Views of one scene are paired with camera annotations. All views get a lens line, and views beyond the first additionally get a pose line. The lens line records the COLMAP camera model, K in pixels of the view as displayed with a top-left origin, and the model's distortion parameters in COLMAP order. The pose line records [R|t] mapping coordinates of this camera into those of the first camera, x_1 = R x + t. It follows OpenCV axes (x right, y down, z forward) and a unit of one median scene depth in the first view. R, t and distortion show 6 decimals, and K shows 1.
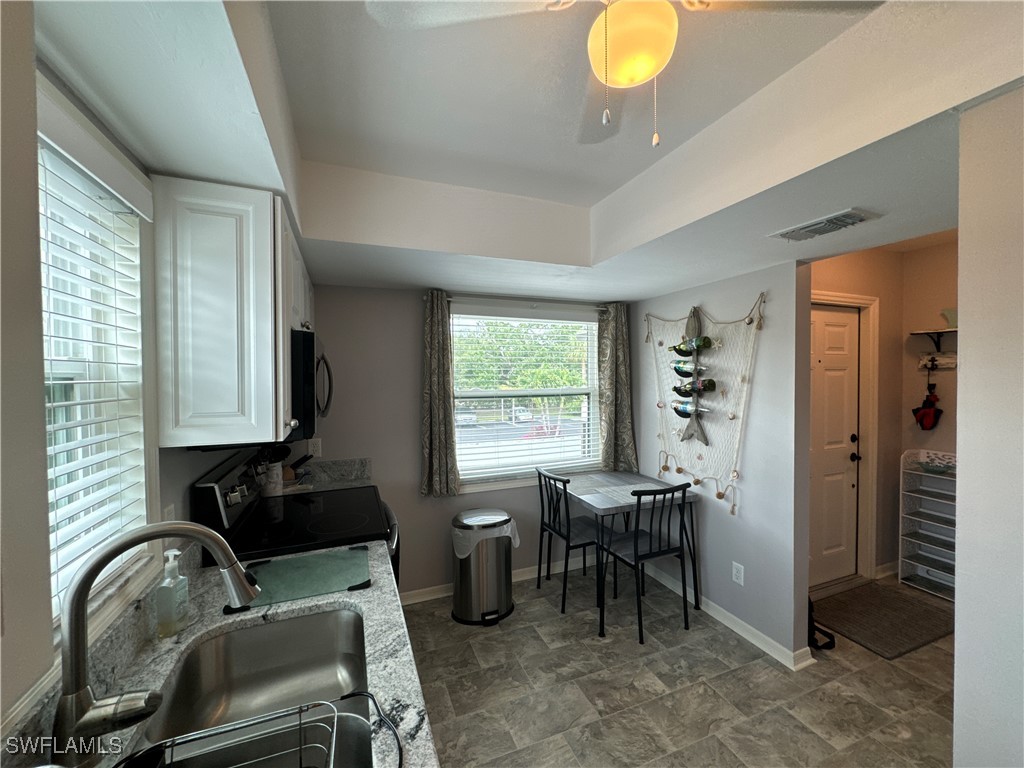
lens RADIAL K [[408.7, 0, 512.0], [0, 408.7, 383.5], [0, 0, 1]] dist [-0.003432, 0.000685]
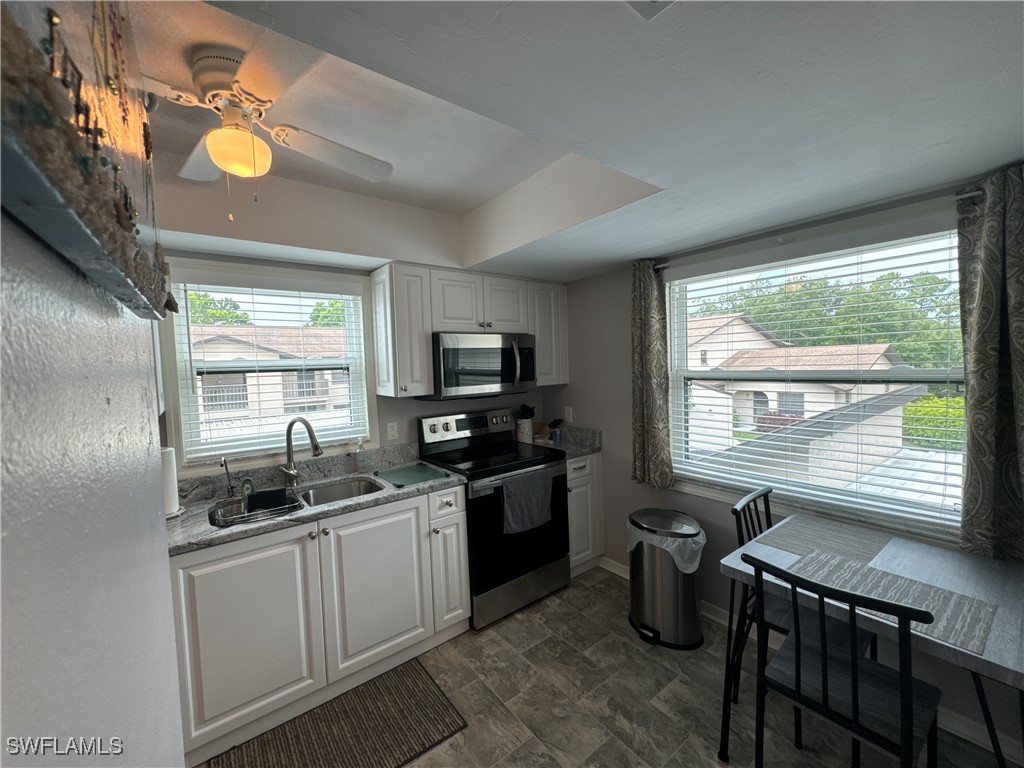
lens RADIAL K [[408.7, 0, 510.3], [0, 408.7, 382.7], [0, 0, 1]] dist [-0.003432, 0.000685]
pose [[0.274566, 0.043933, -0.960564, 0.567307], [0.006071, 0.998857, 0.047420, 0.000266], [0.961549, -0.018852, 0.273985, 0.411044]]
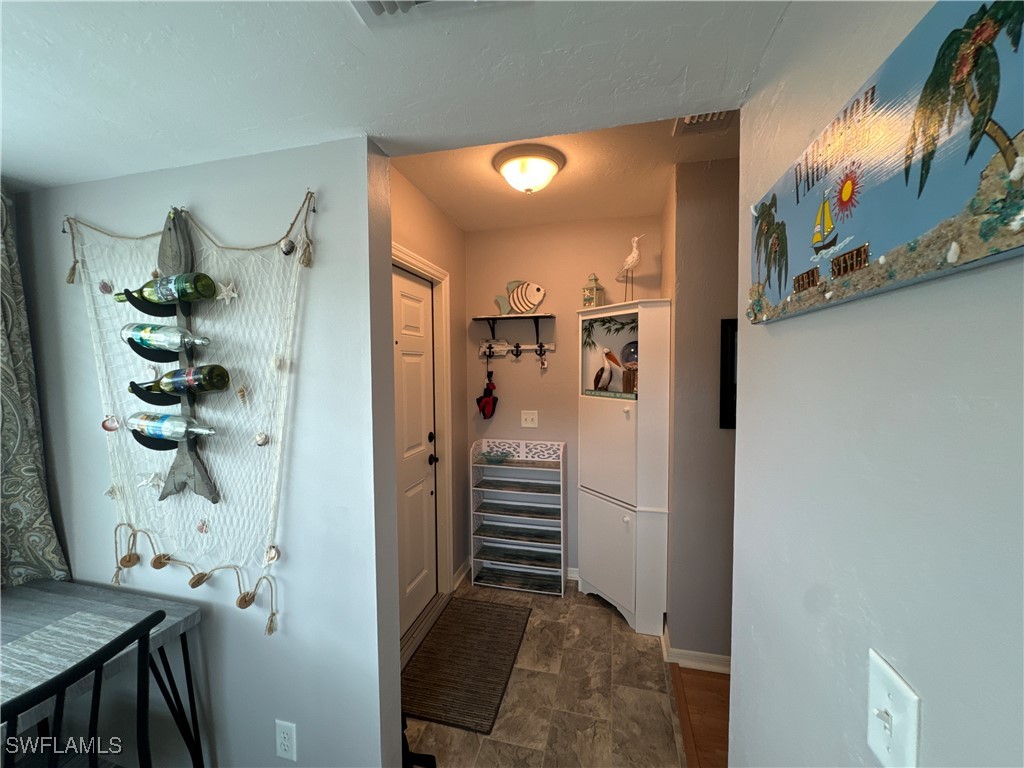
lens RADIAL K [[408.7, 0, 511.9], [0, 408.7, 385.1], [0, 0, 1]] dist [-0.003432, 0.000685]
pose [[0.580415, -0.035757, 0.813536, 0.283696], [0.018752, 0.999357, 0.030546, 0.004555], [-0.814105, -0.002473, 0.580712, 0.420544]]
